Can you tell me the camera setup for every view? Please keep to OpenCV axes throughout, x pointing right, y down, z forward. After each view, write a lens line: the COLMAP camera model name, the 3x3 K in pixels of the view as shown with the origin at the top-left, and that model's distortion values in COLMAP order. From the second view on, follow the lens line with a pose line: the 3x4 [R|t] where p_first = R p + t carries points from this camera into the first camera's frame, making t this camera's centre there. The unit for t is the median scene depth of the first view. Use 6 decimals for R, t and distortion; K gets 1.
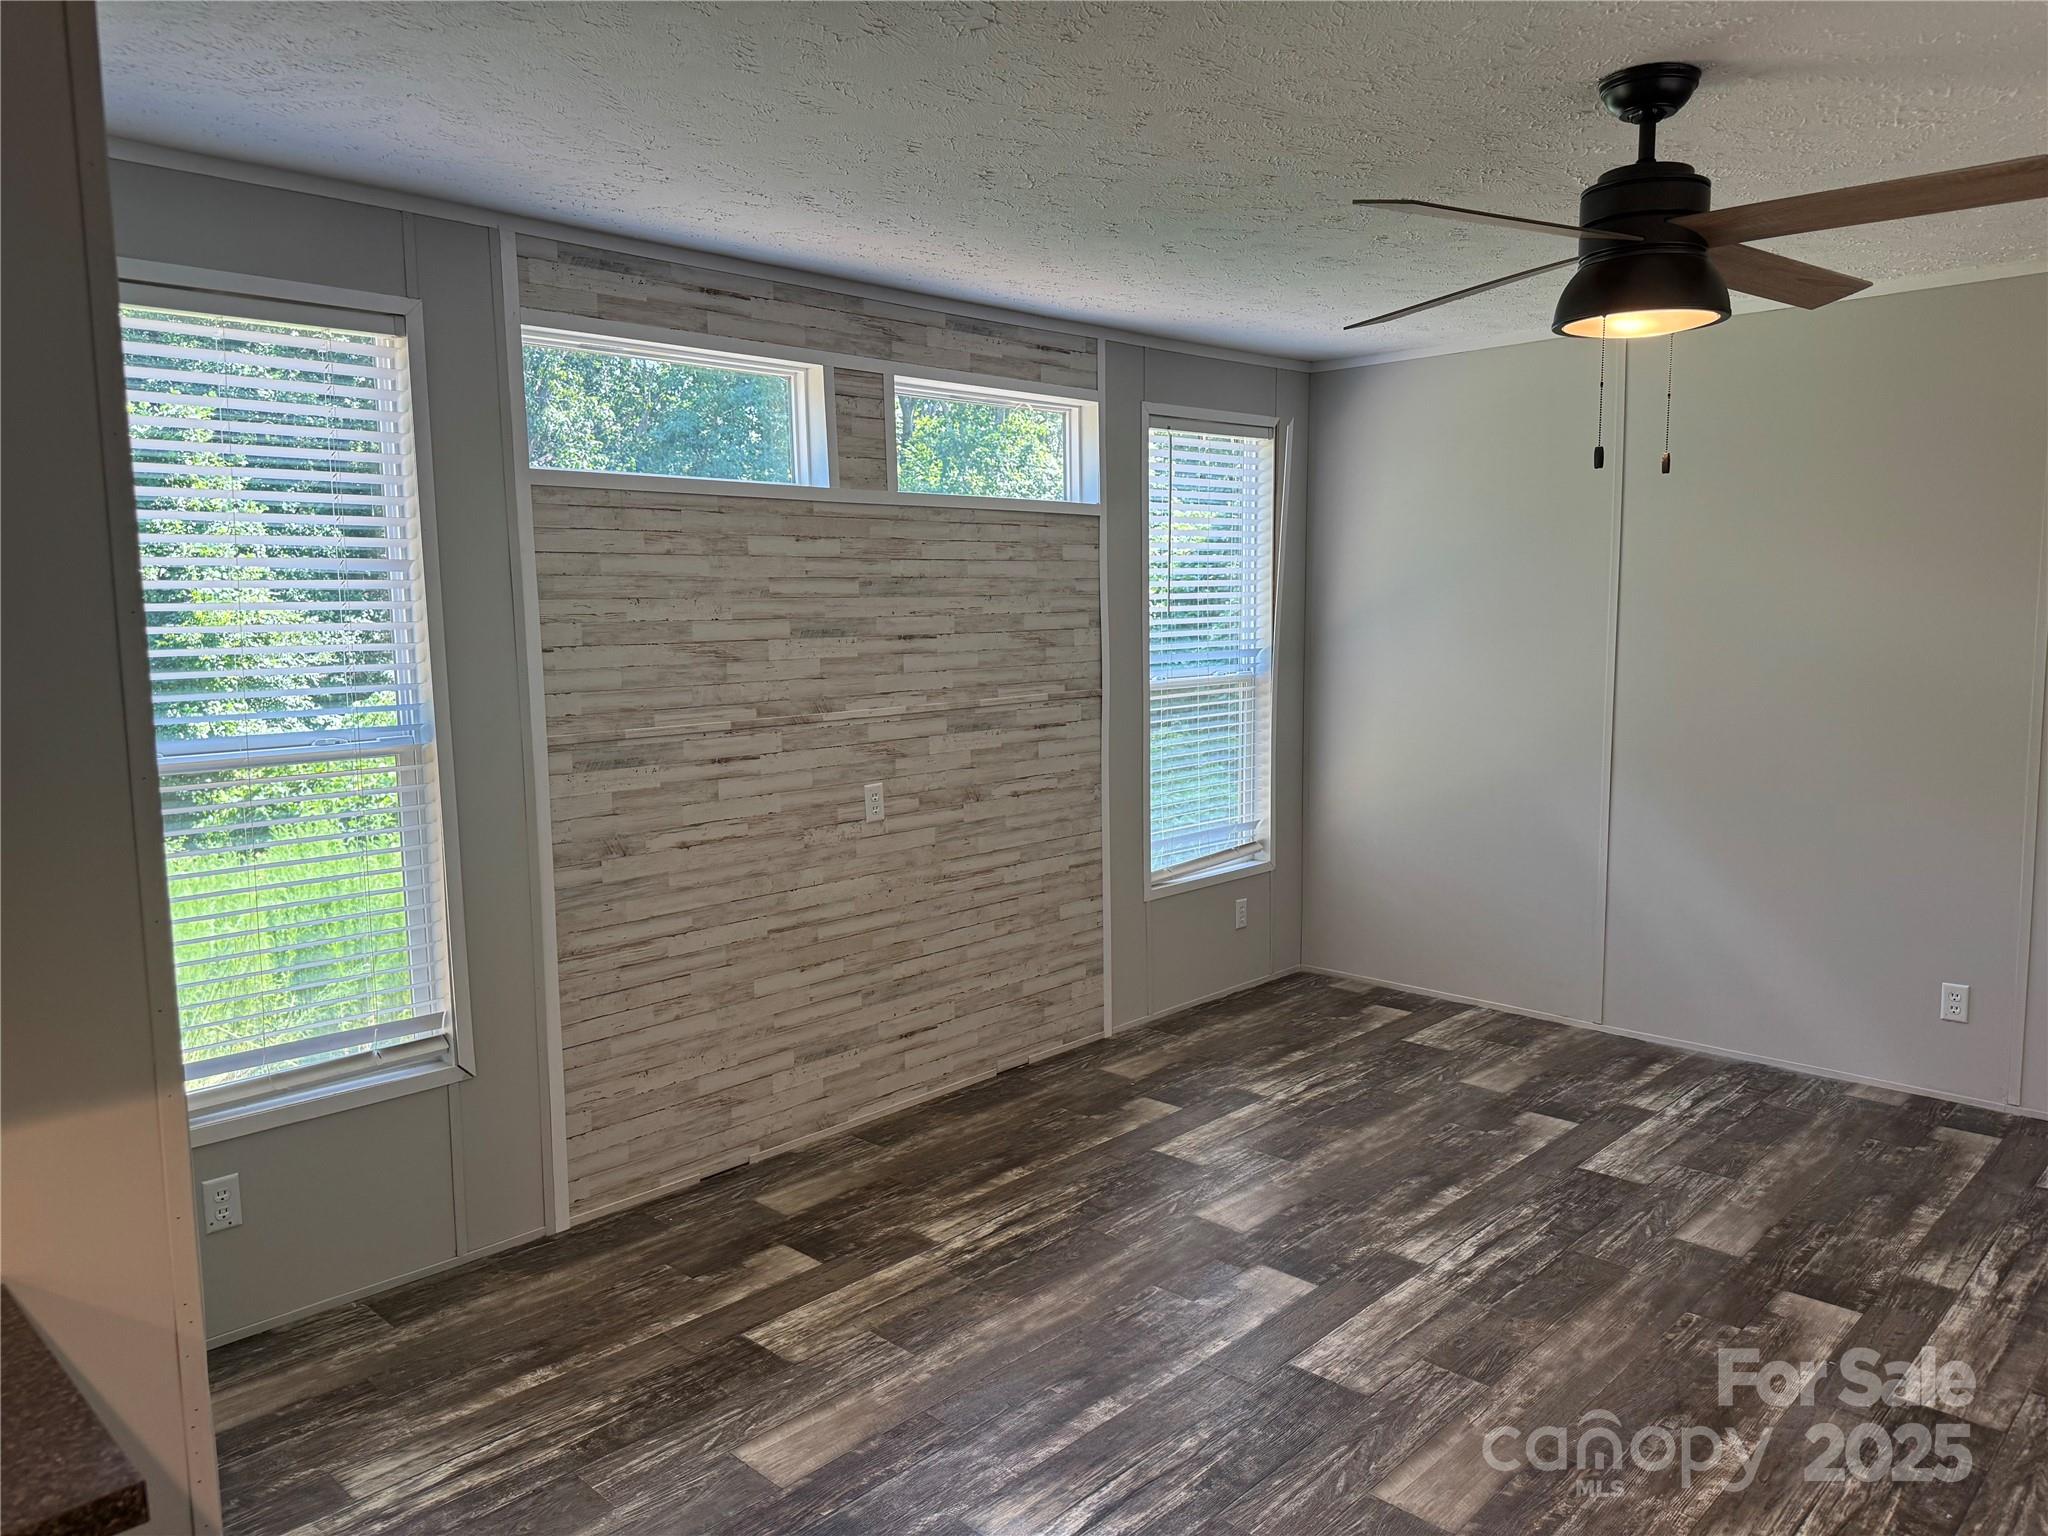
lens RADIAL K [[1431.9, 0, 1042.2], [0, 1431.9, 766.3], [0, 0, 1]] dist [0.056067, -0.074350]
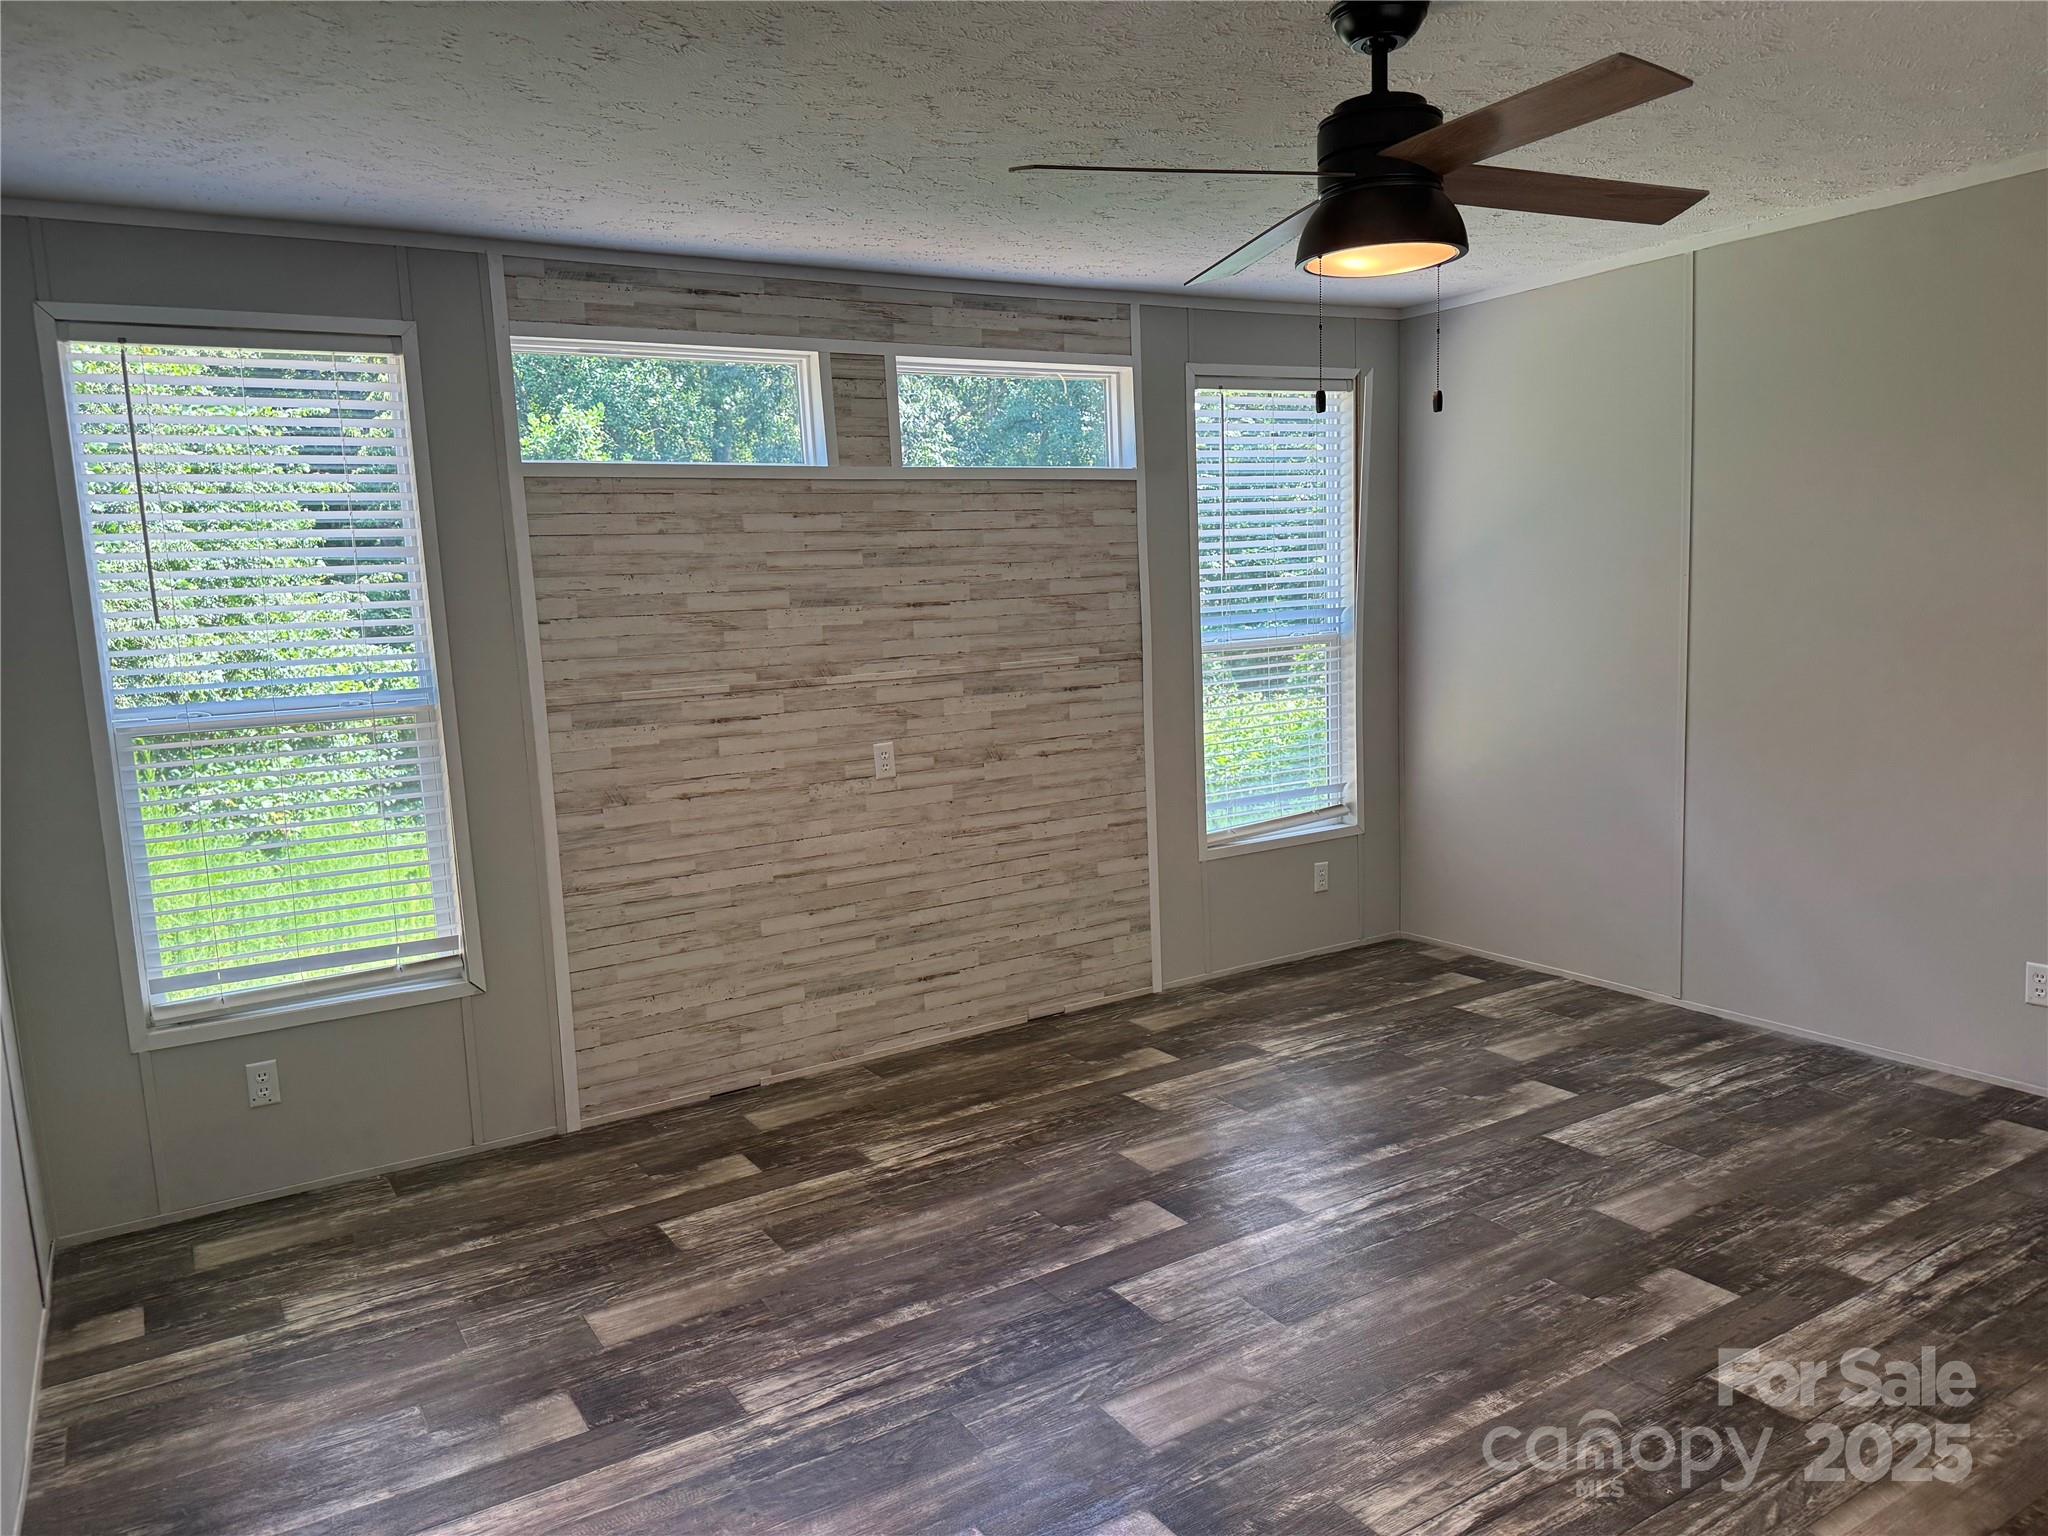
lens RADIAL K [[1431.9, 0, 1059.4], [0, 1431.9, 784.2], [0, 0, 1]] dist [0.056067, -0.074350]
pose [[0.970959, 0.005031, -0.239193, 0.270861], [0.002582, 0.999500, 0.031505, 0.009920], [0.239232, -0.031208, 0.970461, -0.009233]]
